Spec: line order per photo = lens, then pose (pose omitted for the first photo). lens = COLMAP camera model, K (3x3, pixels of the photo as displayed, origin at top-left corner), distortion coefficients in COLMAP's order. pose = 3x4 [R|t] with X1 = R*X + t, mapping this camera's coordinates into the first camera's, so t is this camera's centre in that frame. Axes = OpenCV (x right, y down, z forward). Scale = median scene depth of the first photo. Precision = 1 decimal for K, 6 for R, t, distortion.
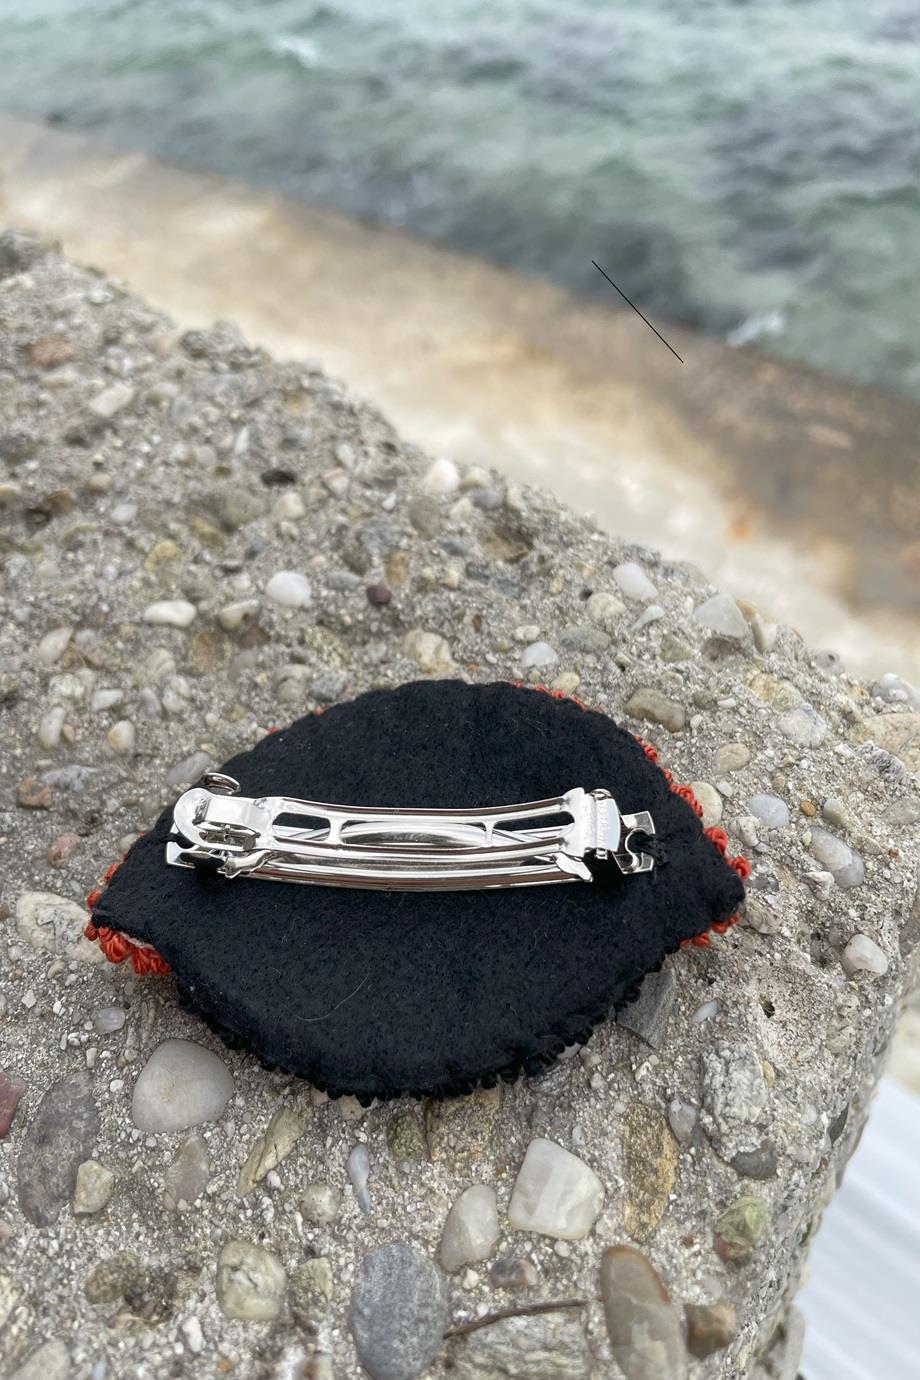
lens RADIAL K [[1021.8, 0, 462.0], [0, 1021.8, 684.3], [0, 0, 1]] dist [0.057796, -0.121547]
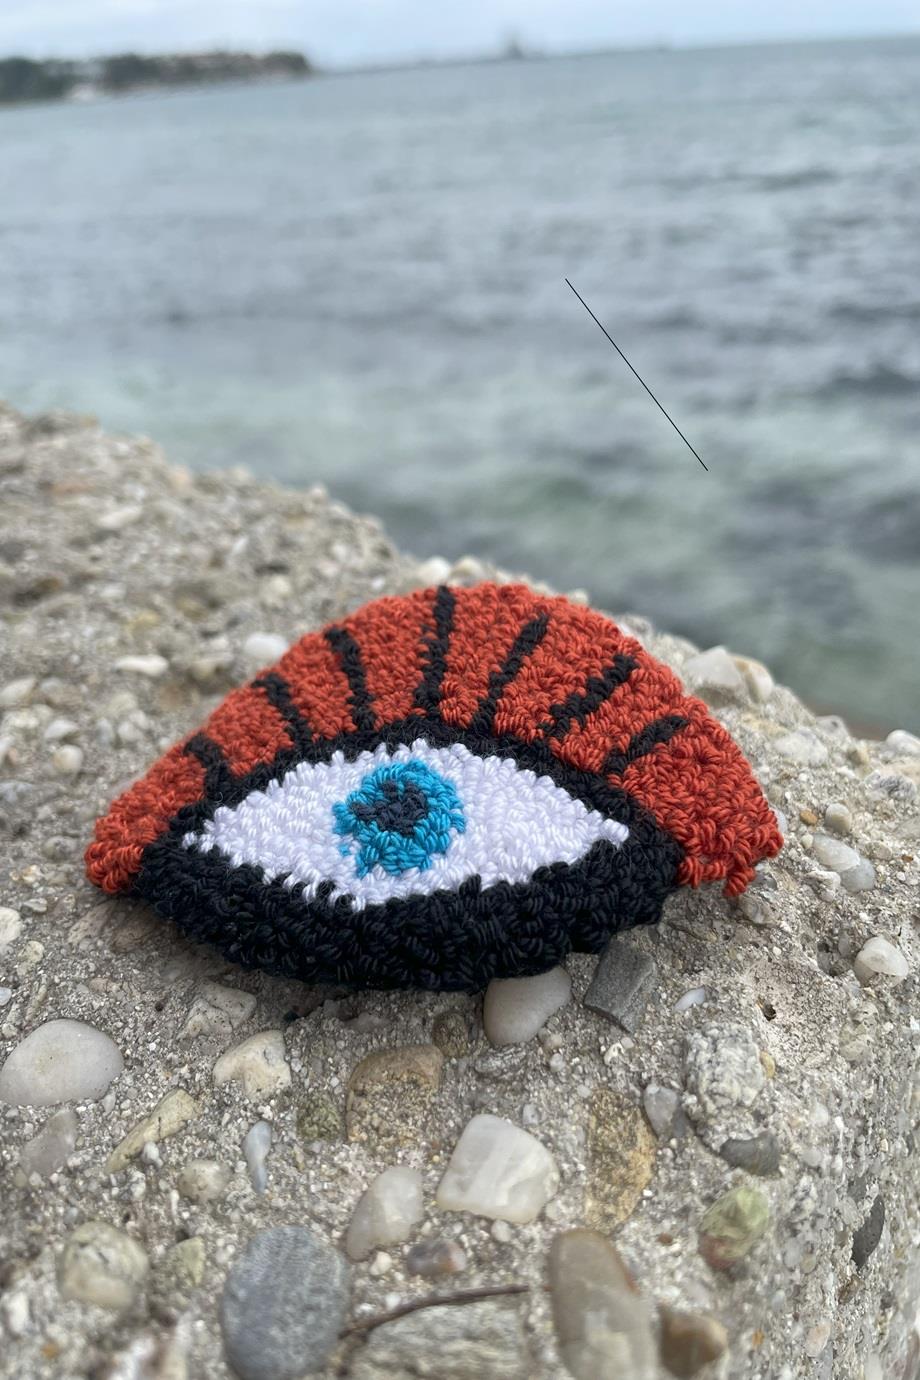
lens RADIAL K [[1048.6, 0, 460.0], [0, 1048.6, 690.0], [0, 0, 1]] dist [0.048879, -0.127896]
pose [[0.999040, 0.030237, -0.031694, 0.072607], [-0.038341, 0.953530, -0.298847, 0.364920], [0.021185, 0.299776, 0.953775, 0.106735]]
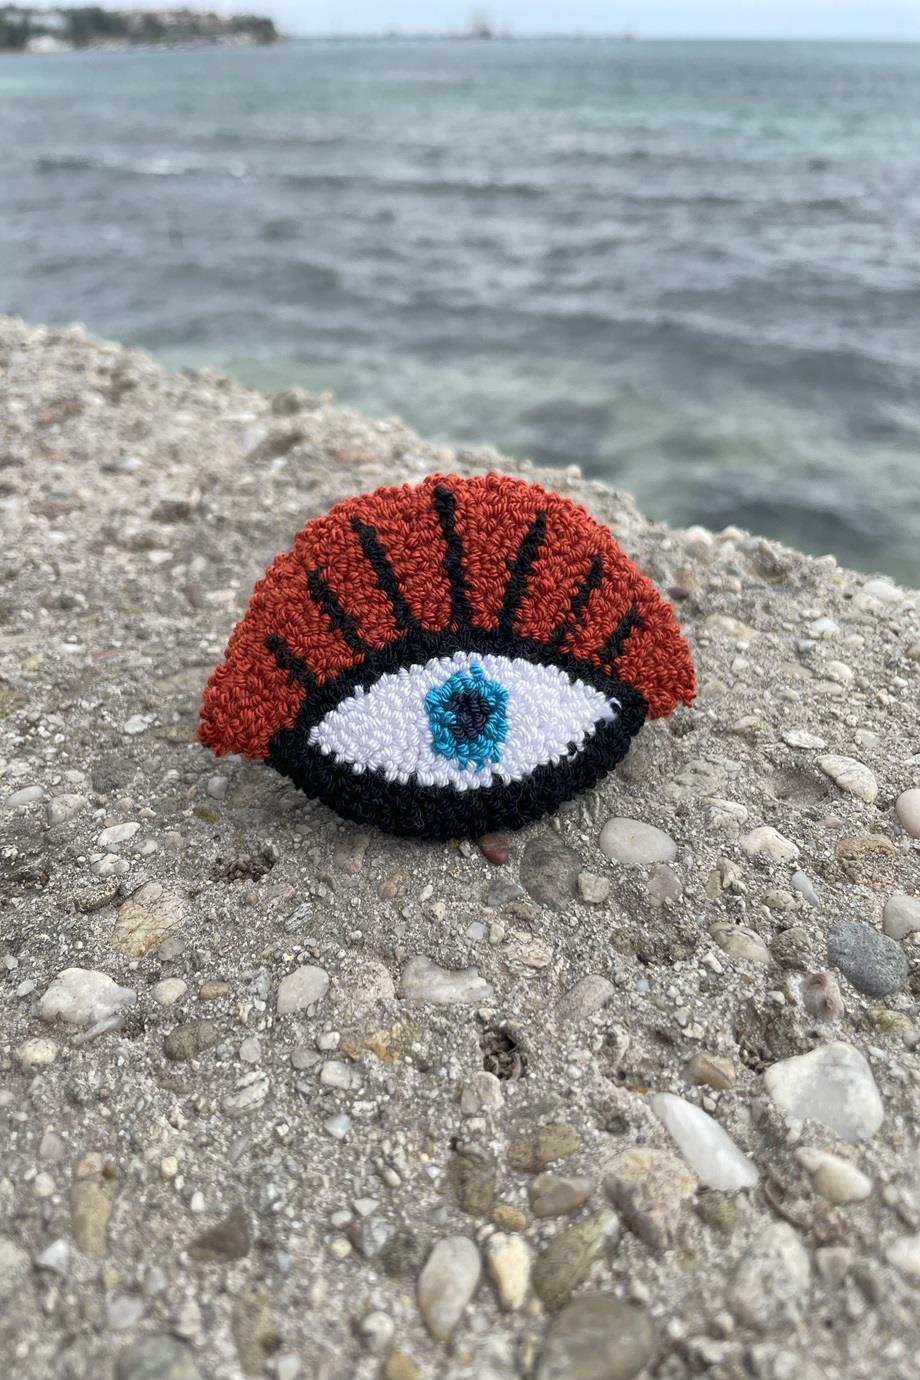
lens RADIAL K [[1031.4, 0, 482.1], [0, 1031.4, 689.7], [0, 0, 1]] dist [0.030421, -0.073855]
pose [[0.997404, 0.065383, 0.030184, -0.543594], [-0.054133, 0.957139, -0.284527, 0.617426], [-0.047494, 0.282154, 0.958193, -0.277912]]
